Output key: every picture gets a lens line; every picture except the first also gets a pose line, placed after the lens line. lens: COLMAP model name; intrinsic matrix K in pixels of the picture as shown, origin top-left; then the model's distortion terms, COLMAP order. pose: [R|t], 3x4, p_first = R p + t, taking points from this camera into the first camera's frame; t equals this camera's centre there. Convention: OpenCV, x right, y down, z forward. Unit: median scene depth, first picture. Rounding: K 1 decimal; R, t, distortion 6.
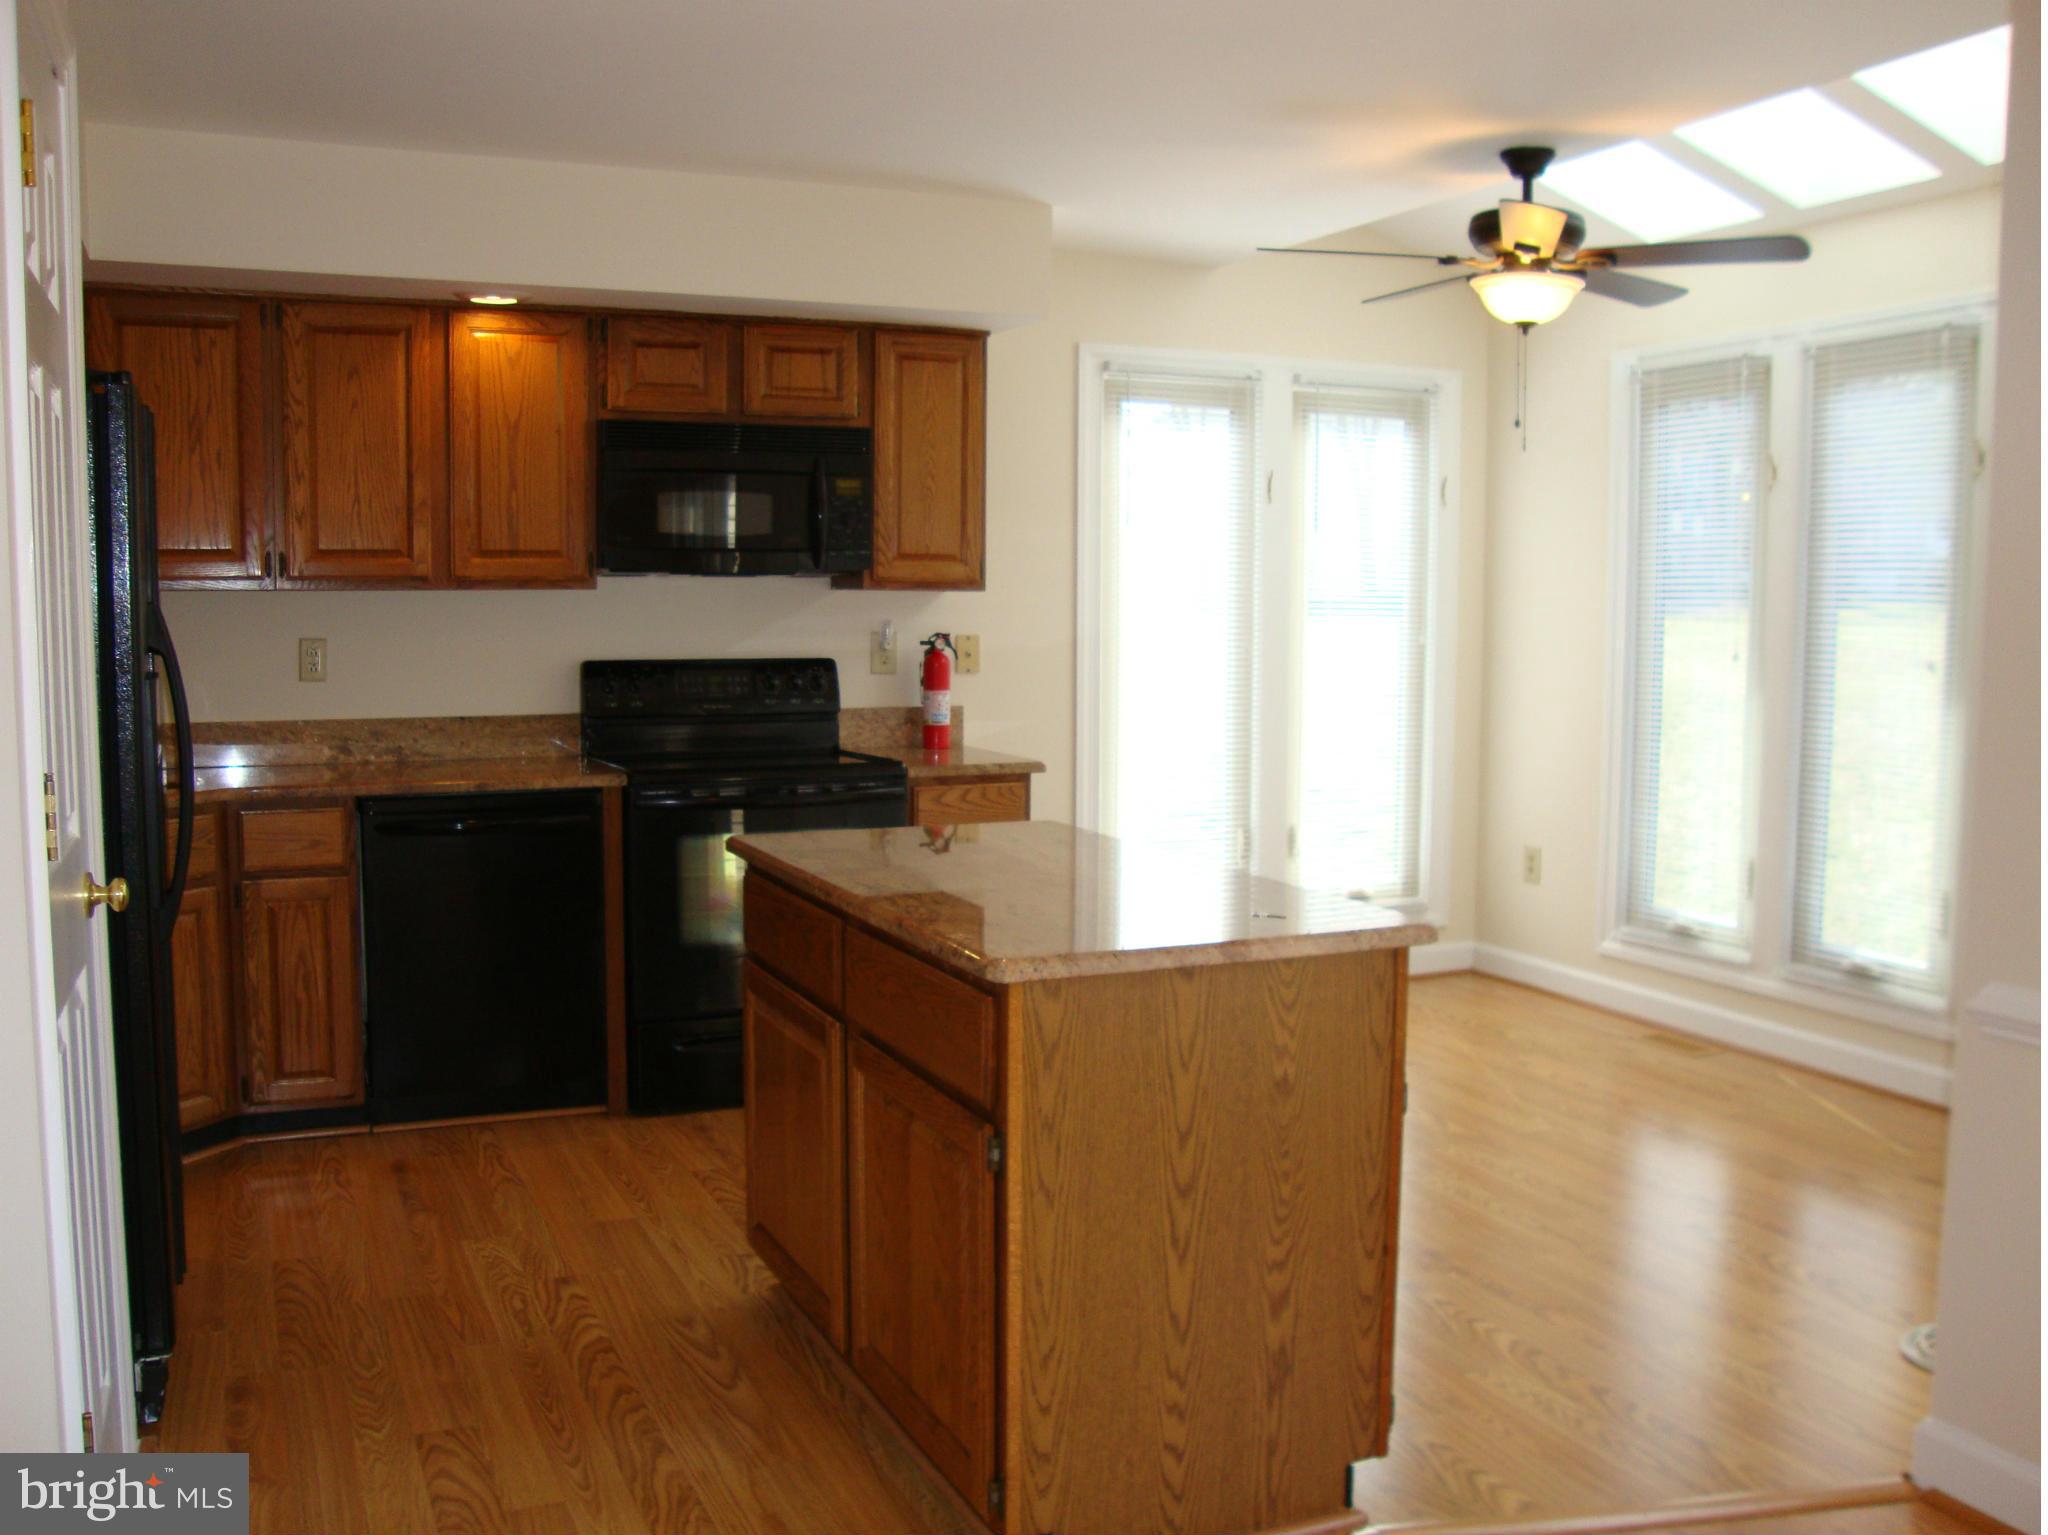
lens RADIAL K [[1814.3, 0, 1028.8], [0, 1814.3, 782.1], [0, 0, 1]] dist [-0.206672, 0.204561]
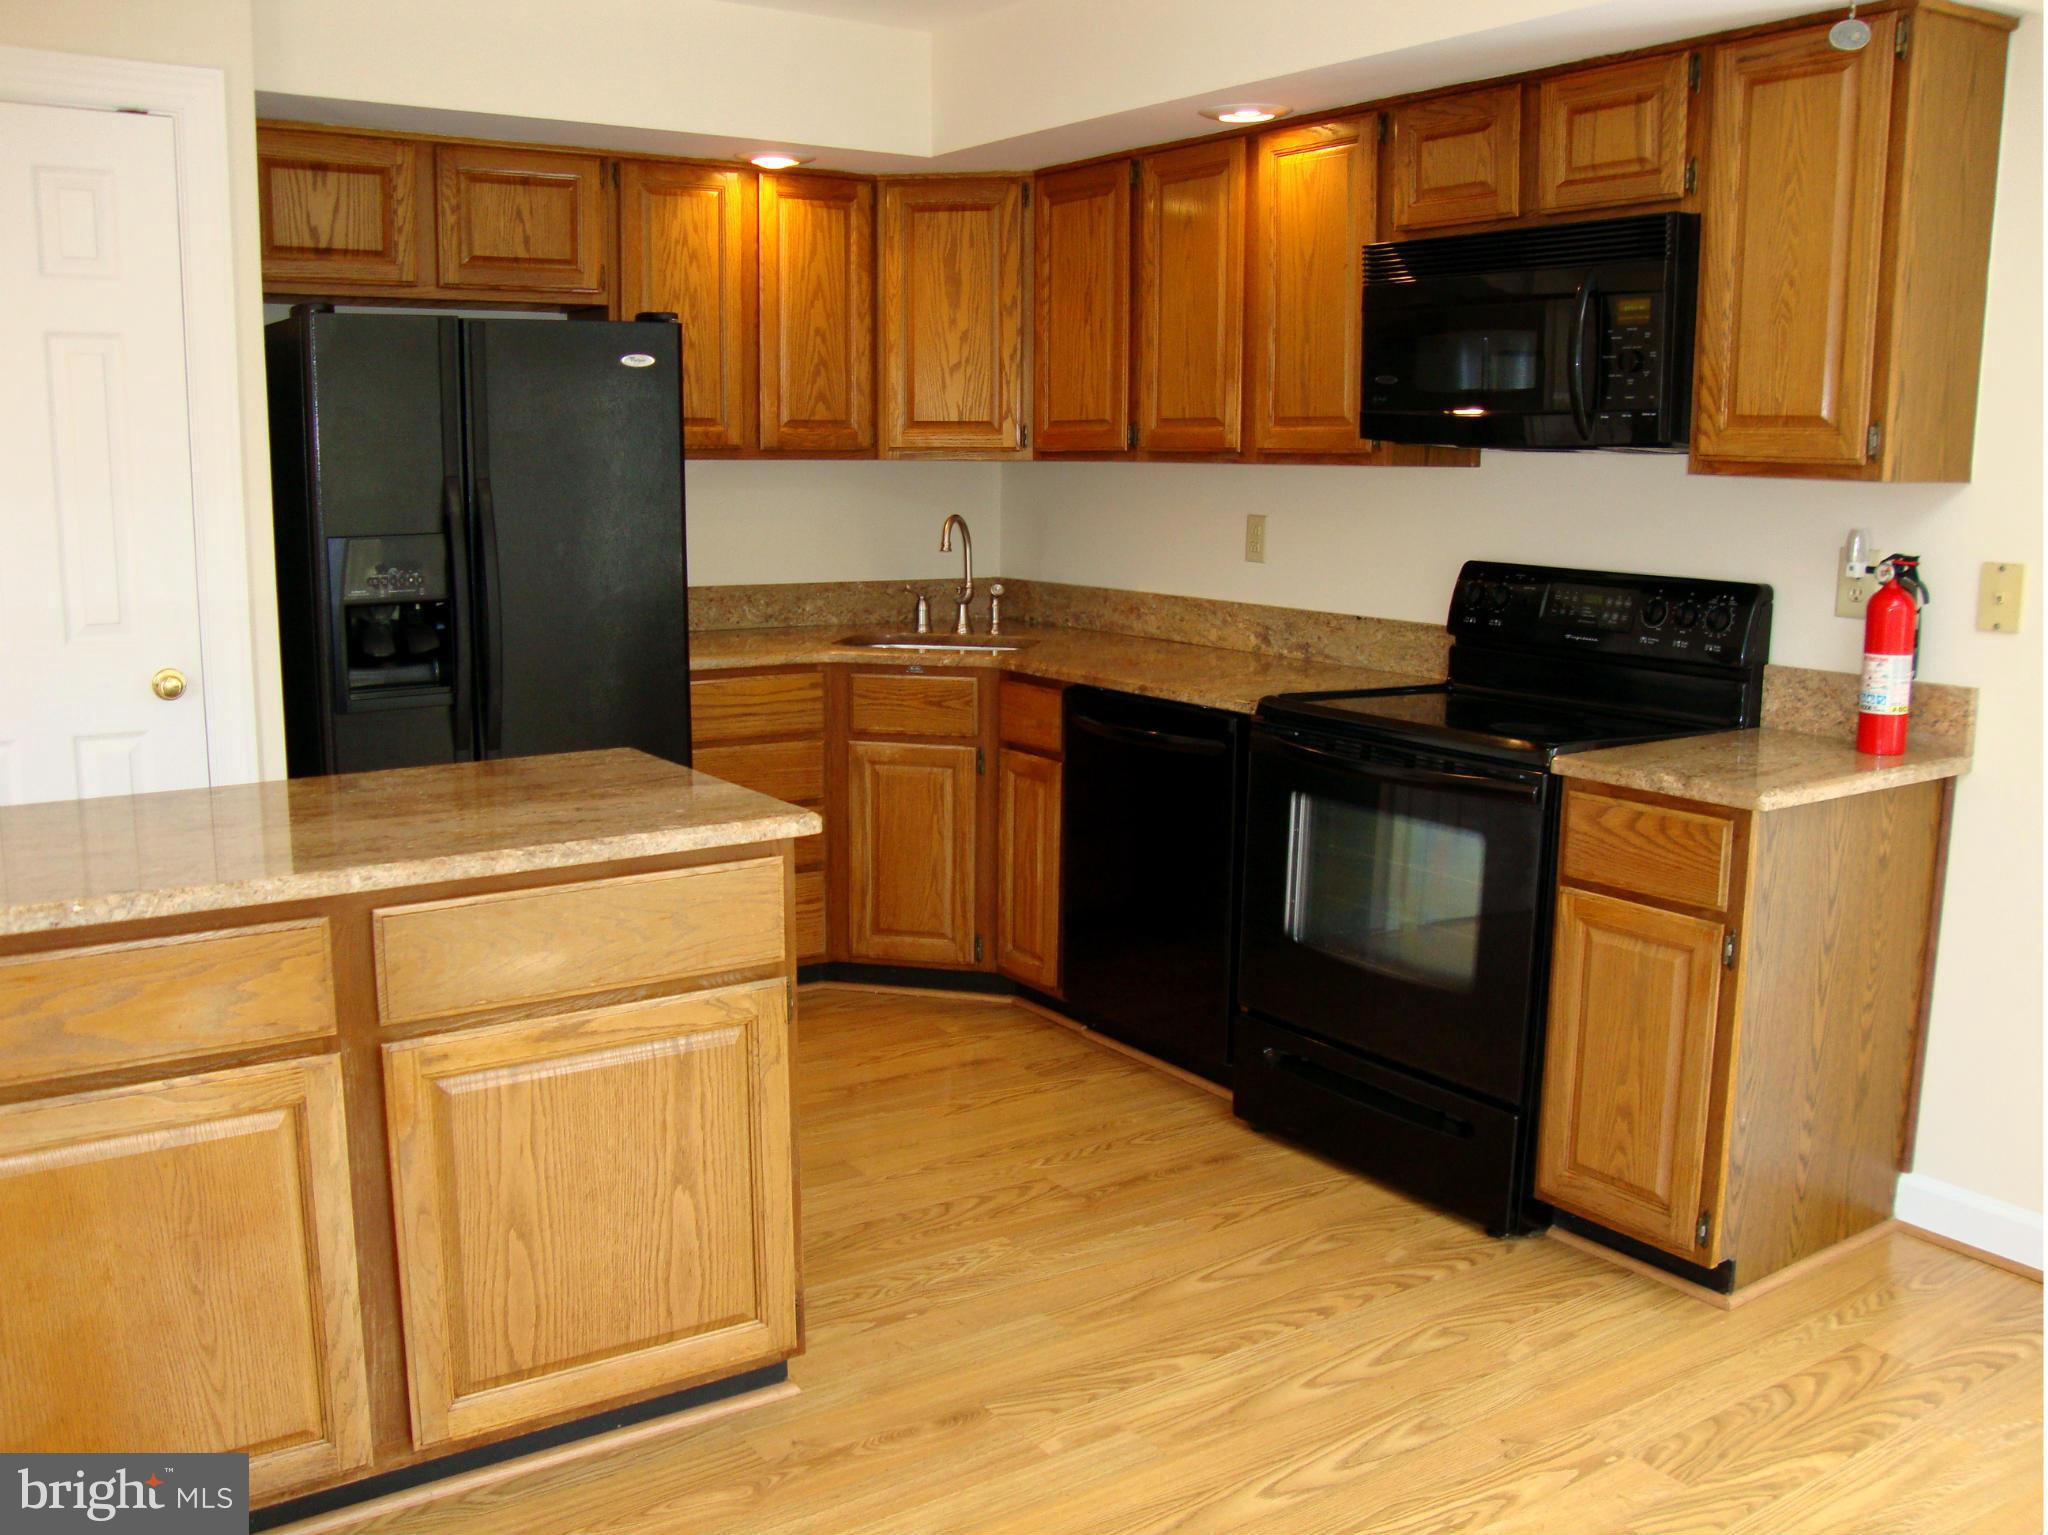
lens RADIAL K [[1814.3, 0, 1028.8], [0, 1814.3, 782.1], [0, 0, 1]] dist [-0.206672, 0.204561]
pose [[0.186949, 0.170045, -0.967541, 0.485241], [-0.104329, 0.982772, 0.152563, -0.072758], [0.976814, 0.072421, 0.201468, 0.677913]]
